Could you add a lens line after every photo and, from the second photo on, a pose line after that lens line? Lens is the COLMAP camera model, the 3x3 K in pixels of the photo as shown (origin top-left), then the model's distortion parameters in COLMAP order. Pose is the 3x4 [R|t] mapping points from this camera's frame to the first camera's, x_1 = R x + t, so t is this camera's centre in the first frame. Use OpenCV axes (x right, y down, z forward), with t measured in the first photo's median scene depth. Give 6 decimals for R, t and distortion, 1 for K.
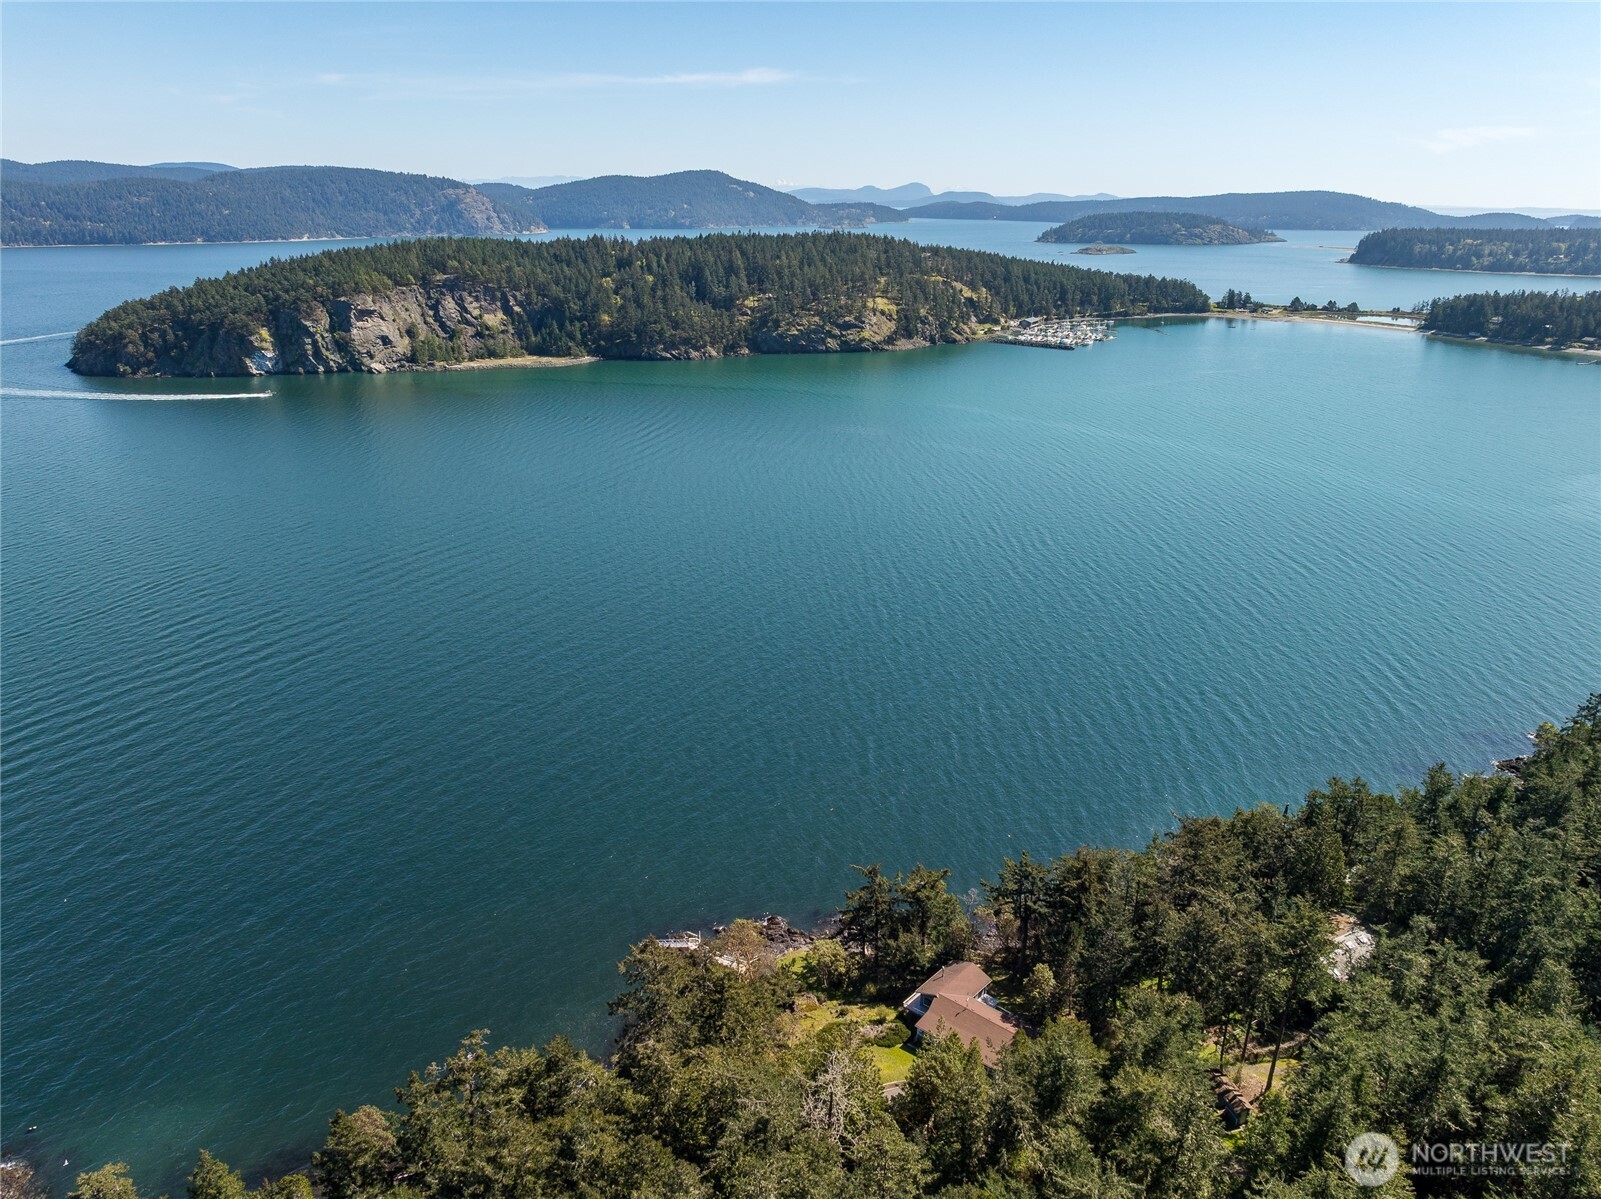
lens RADIAL K [[1126.0, 0, 797.7], [0, 1126.0, 599.1], [0, 0, 1]] dist [-0.039135, -0.002126]
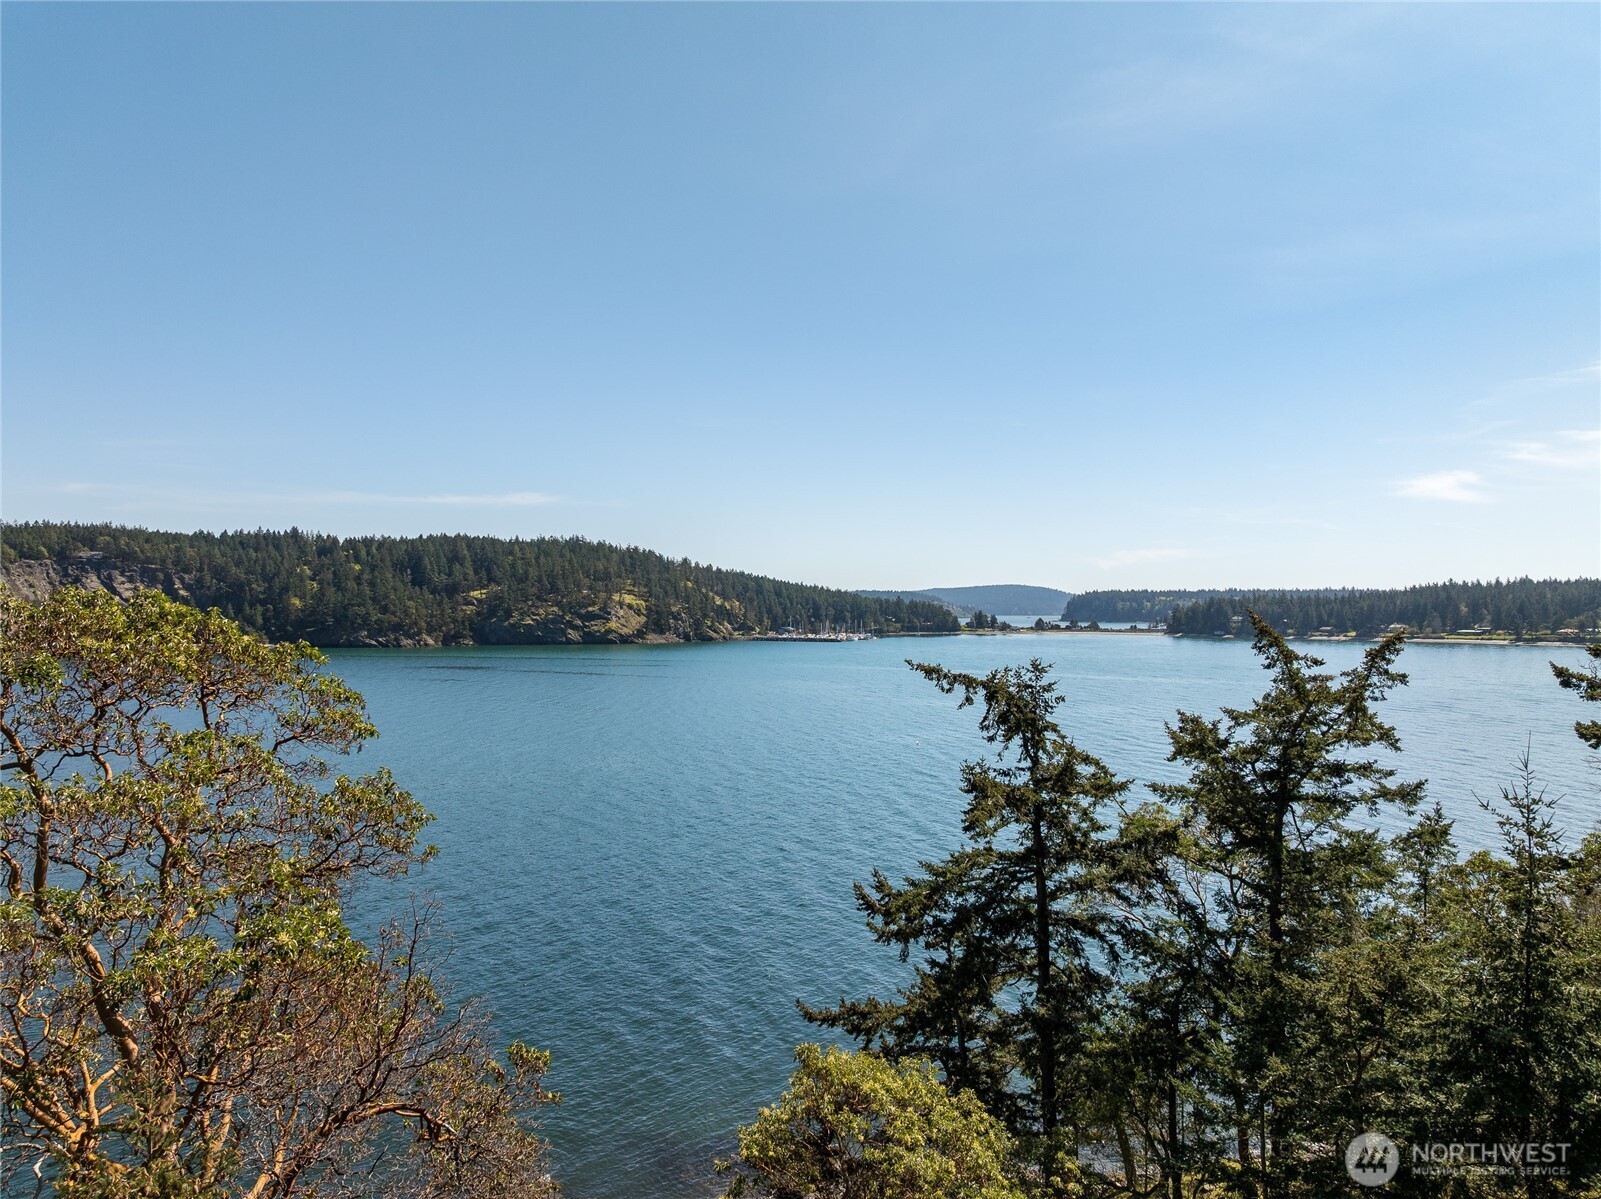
lens RADIAL K [[1126.0, 0, 803.9], [0, 1126.0, 596.9], [0, 0, 1]] dist [-0.039135, -0.002126]
pose [[0.971420, 0.005024, 0.237314, -0.002656], [0.077566, 0.938171, -0.337371, 0.052163], [-0.224336, 0.346137, 0.910968, 0.155612]]
